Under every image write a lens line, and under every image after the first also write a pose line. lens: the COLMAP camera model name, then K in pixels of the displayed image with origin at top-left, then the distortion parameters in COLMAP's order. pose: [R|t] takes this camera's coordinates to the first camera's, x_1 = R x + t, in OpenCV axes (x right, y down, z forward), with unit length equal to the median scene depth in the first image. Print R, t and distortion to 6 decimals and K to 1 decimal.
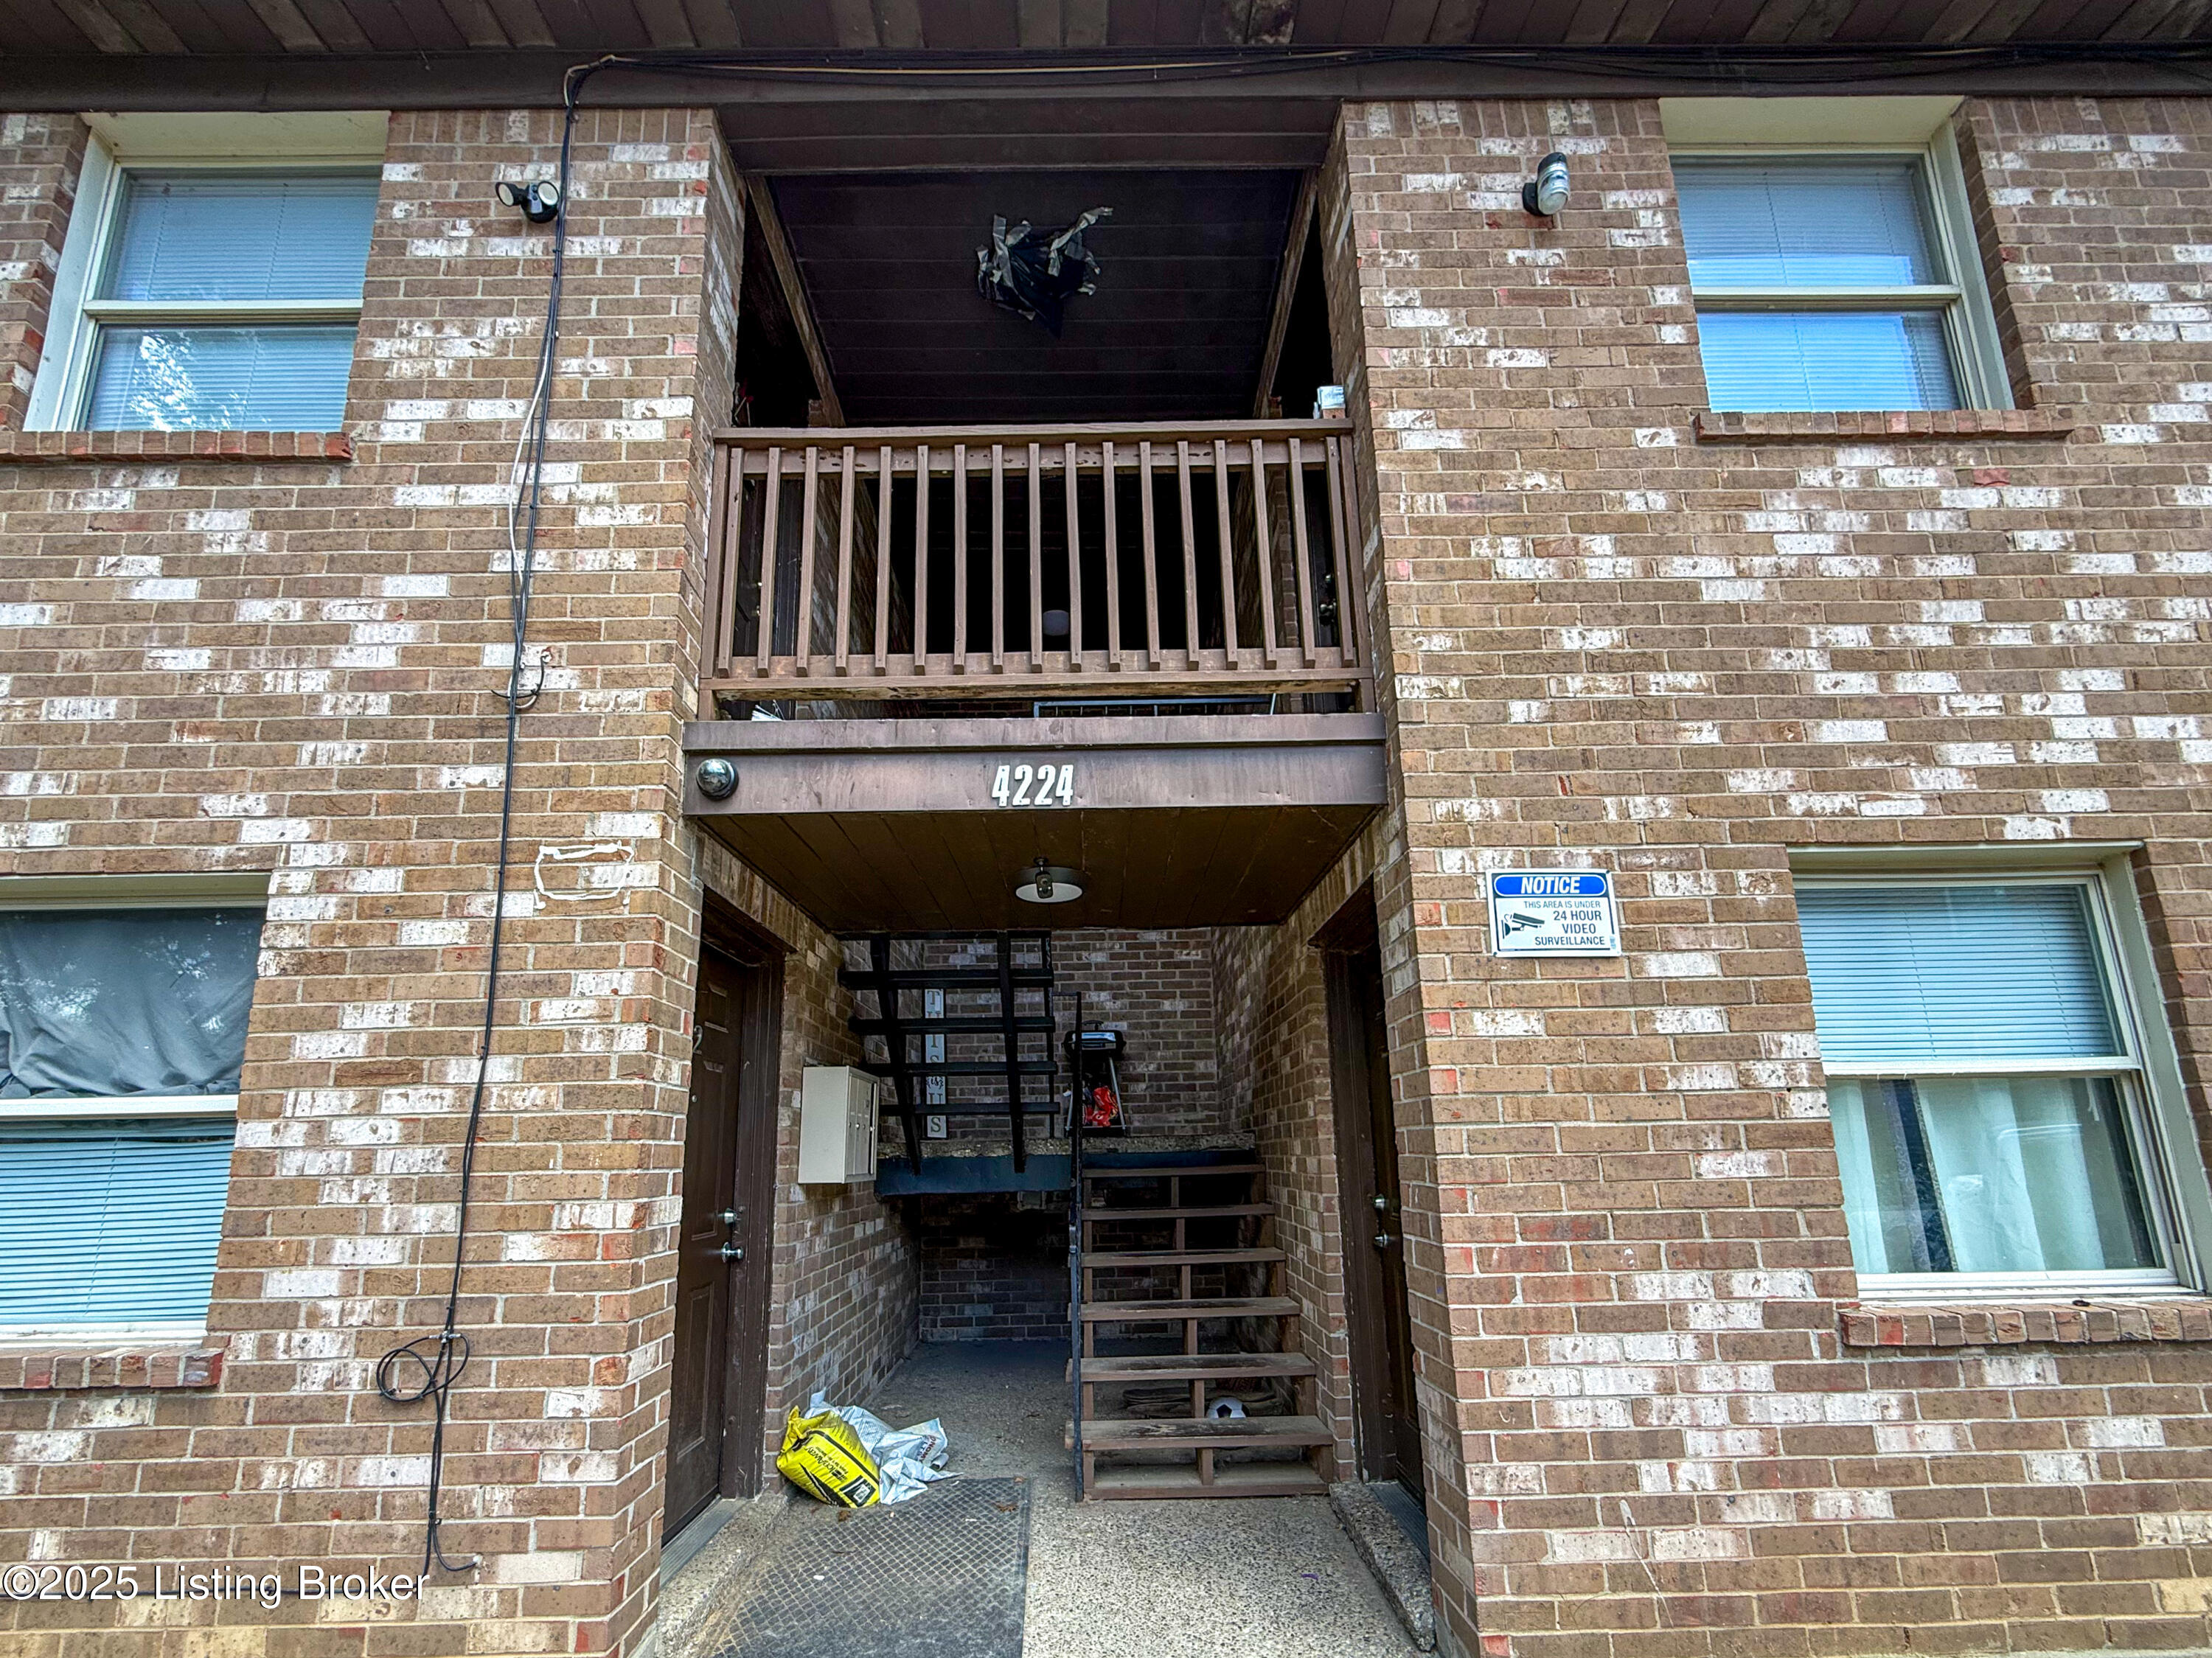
lens RADIAL K [[956.4, 0, 1090.9], [0, 956.4, 963.9], [0, 0, 1]] dist [-0.000557, -0.000079]
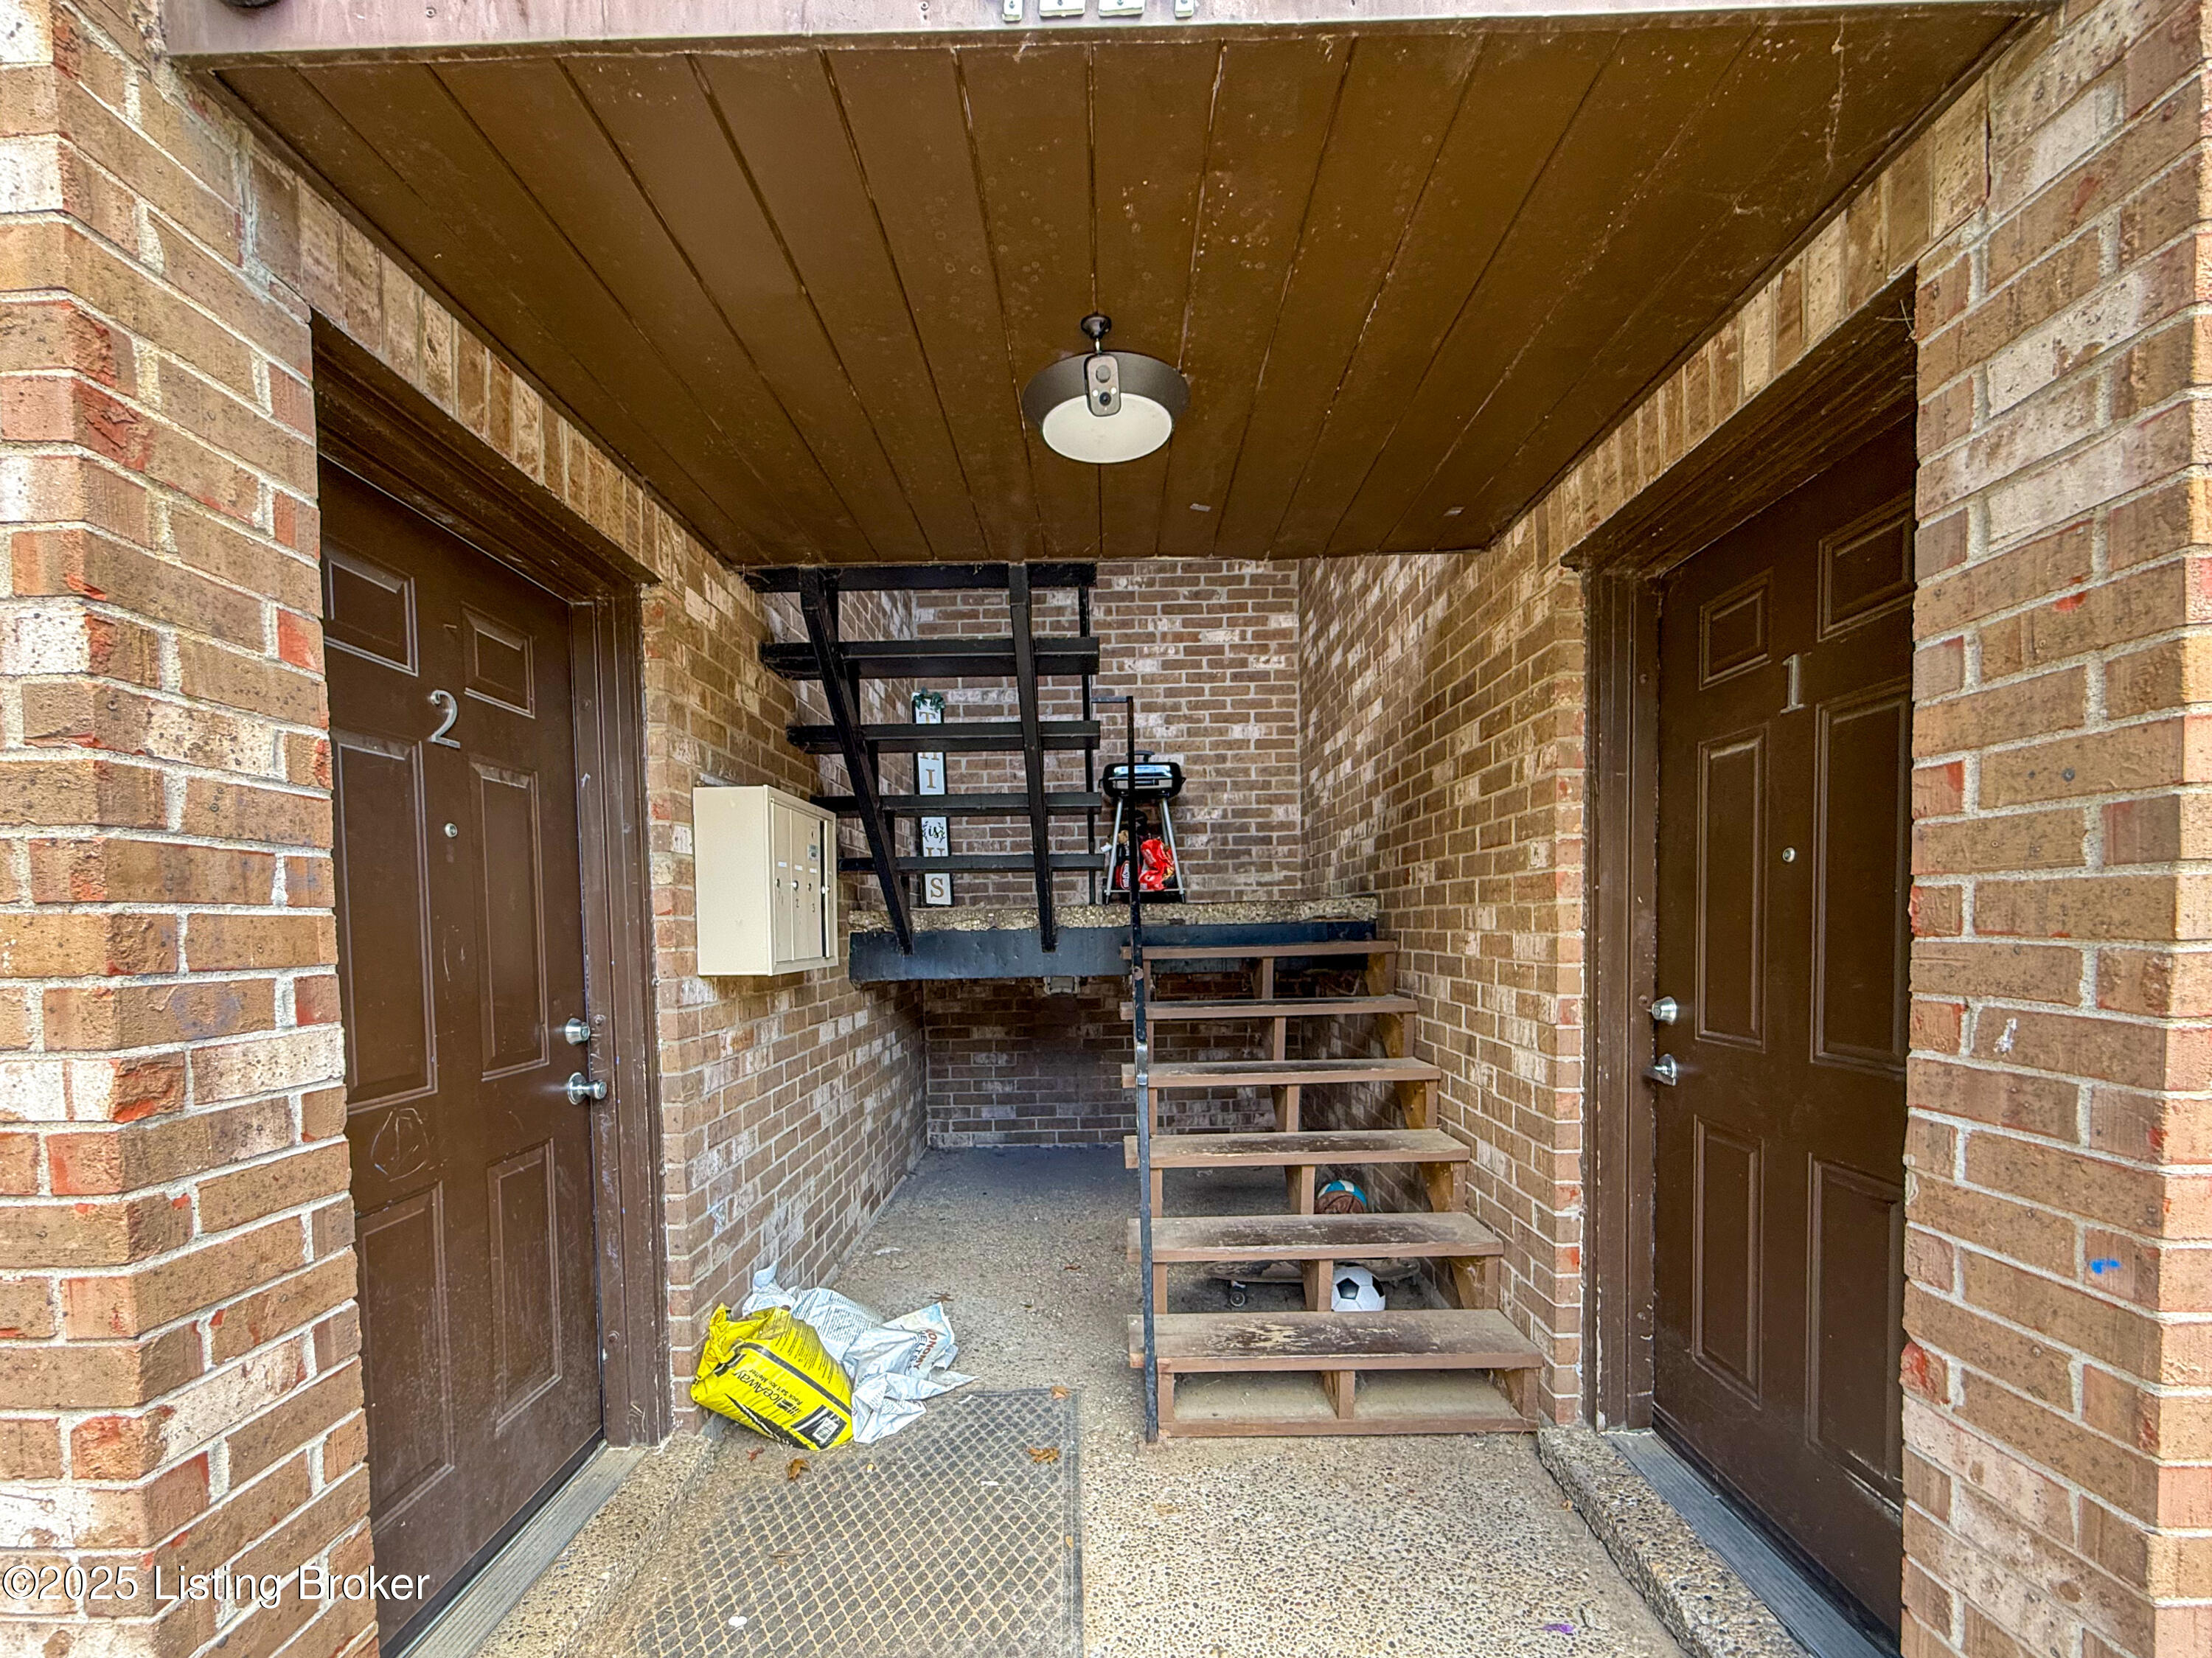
lens RADIAL K [[956.4, 0, 1090.9], [0, 956.4, 963.9], [0, 0, 1]] dist [-0.000557, -0.000079]
pose [[0.999838, 0.000807, -0.017995, -0.040274], [0.003498, 0.971285, 0.237893, 0.075590], [0.017670, -0.237917, 0.971125, 0.404733]]
